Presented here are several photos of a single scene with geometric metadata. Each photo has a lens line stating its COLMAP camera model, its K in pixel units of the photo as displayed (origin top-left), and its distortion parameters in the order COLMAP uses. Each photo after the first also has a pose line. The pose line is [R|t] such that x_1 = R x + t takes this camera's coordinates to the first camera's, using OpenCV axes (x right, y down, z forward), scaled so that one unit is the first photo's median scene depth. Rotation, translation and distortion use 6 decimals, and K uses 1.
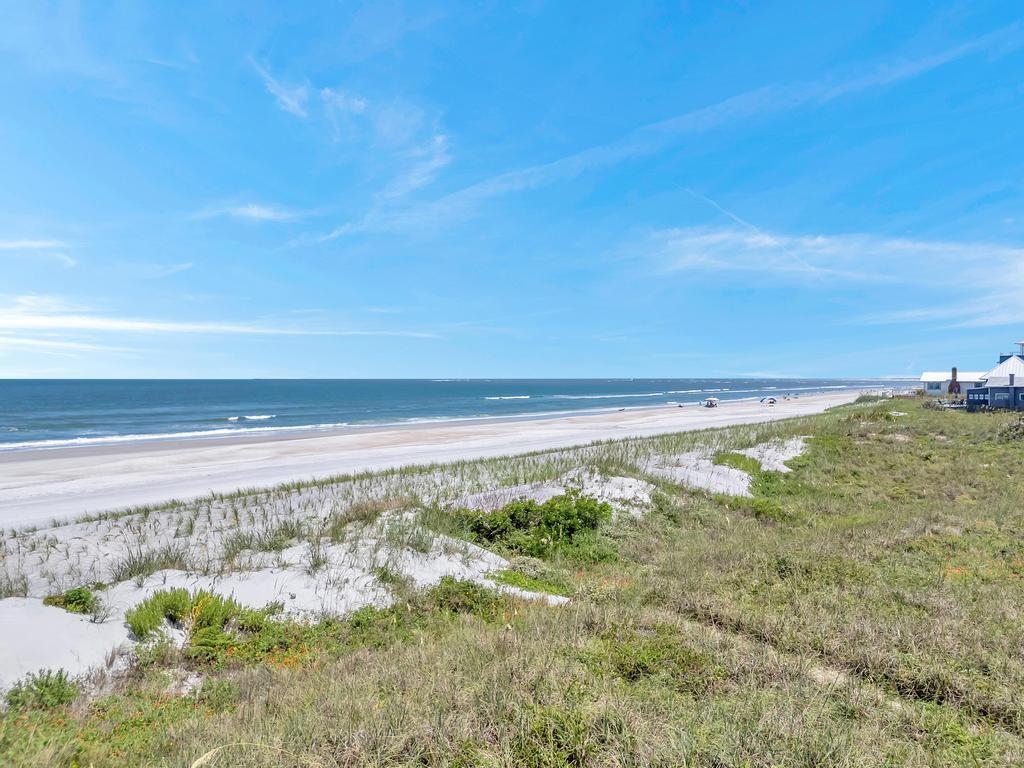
lens RADIAL K [[773.2, 0, 510.6], [0, 773.2, 361.3], [0, 0, 1]] dist [0.004124, -0.005566]
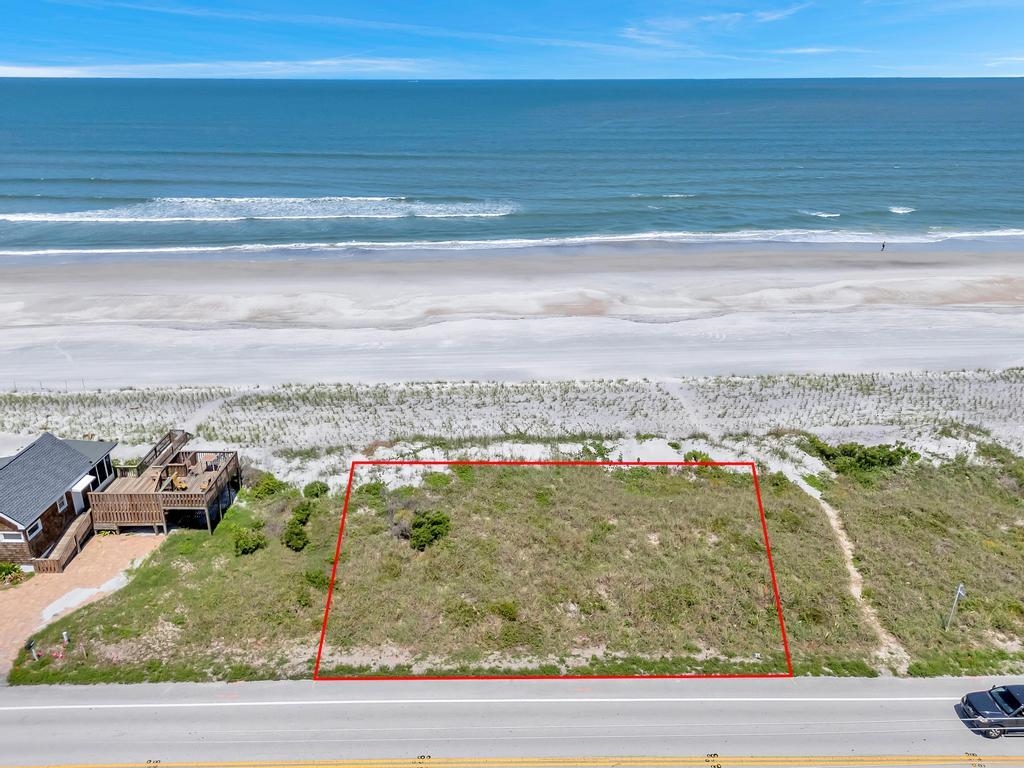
lens RADIAL K [[768.2, 0, 503.3], [0, 768.2, 364.5], [0, 0, 1]] dist [0.065405, -0.061639]
pose [[0.654037, 0.261633, -0.709777, 0.565132], [0.017127, 0.932923, 0.359669, -0.551565], [0.756269, -0.247394, 0.605685, -0.703294]]
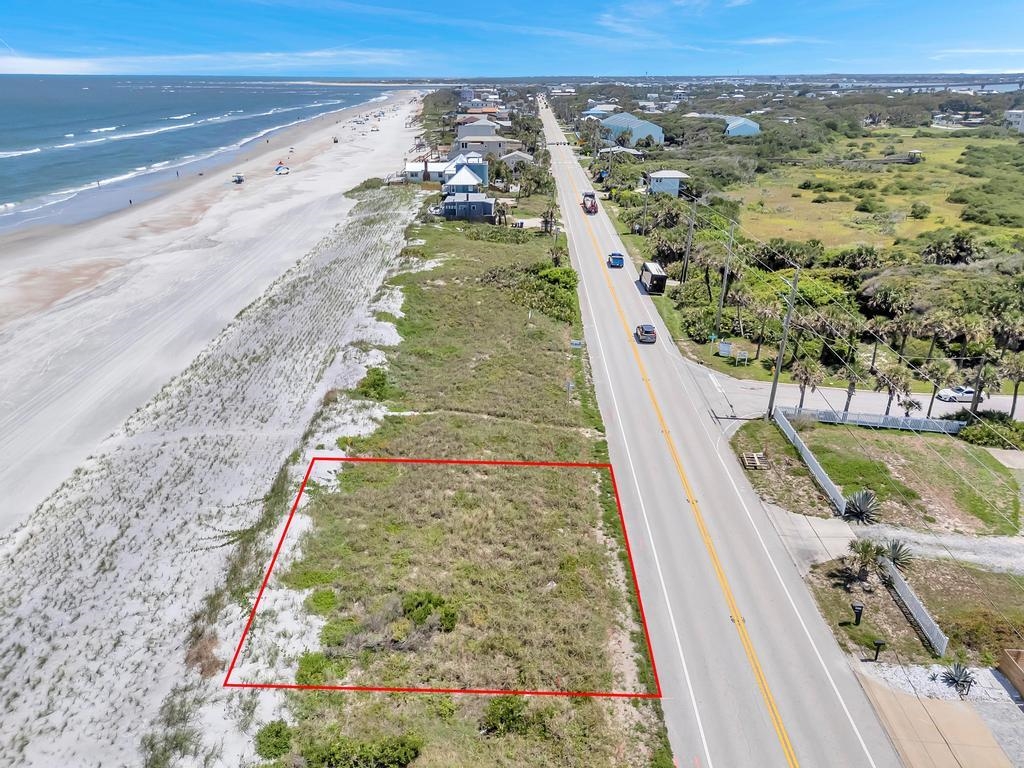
lens RADIAL K [[766.9, 0, 503.8], [0, 766.9, 383.5], [0, 0, 1]] dist [0.127919, -0.174507]
pose [[0.787807, -0.232854, 0.570210, -0.736258], [-0.010680, 0.920479, 0.390647, -0.560277], [-0.615830, -0.313844, 0.722673, -0.835743]]
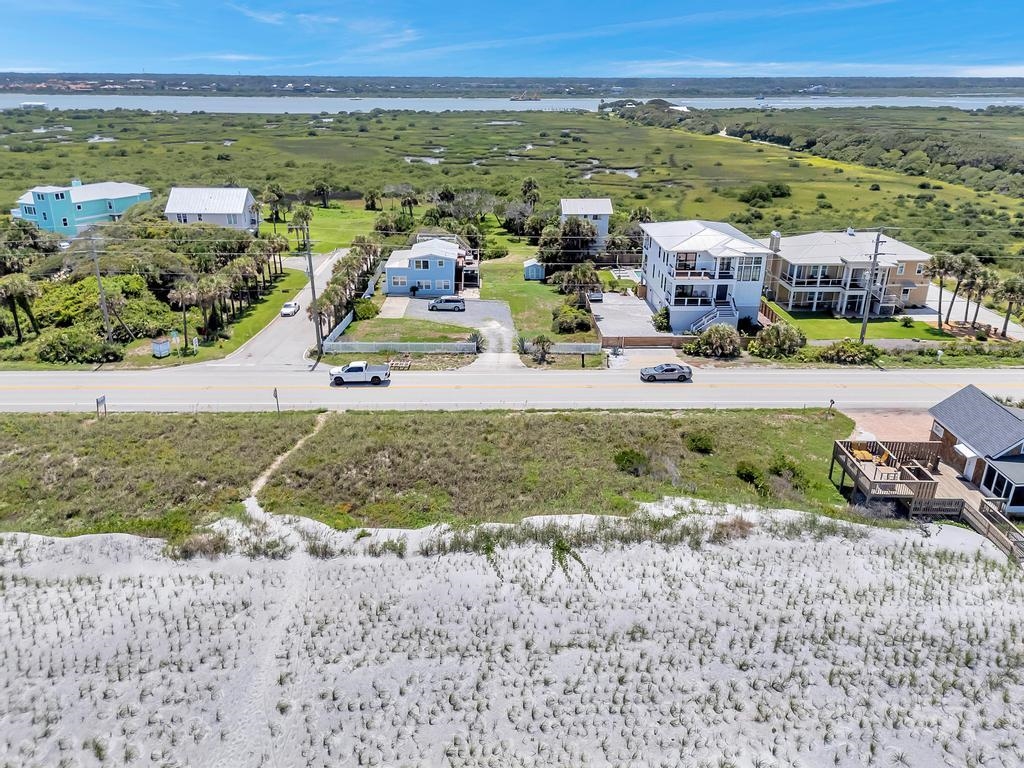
lens RADIAL K [[773.2, 0, 510.6], [0, 773.2, 361.3], [0, 0, 1]] dist [0.004124, -0.005566]
pose [[-0.658711, -0.268822, 0.702733, -1.084506], [-0.027082, 0.941860, 0.334912, -0.513182], [-0.751908, 0.201579, -0.627694, 0.874963]]
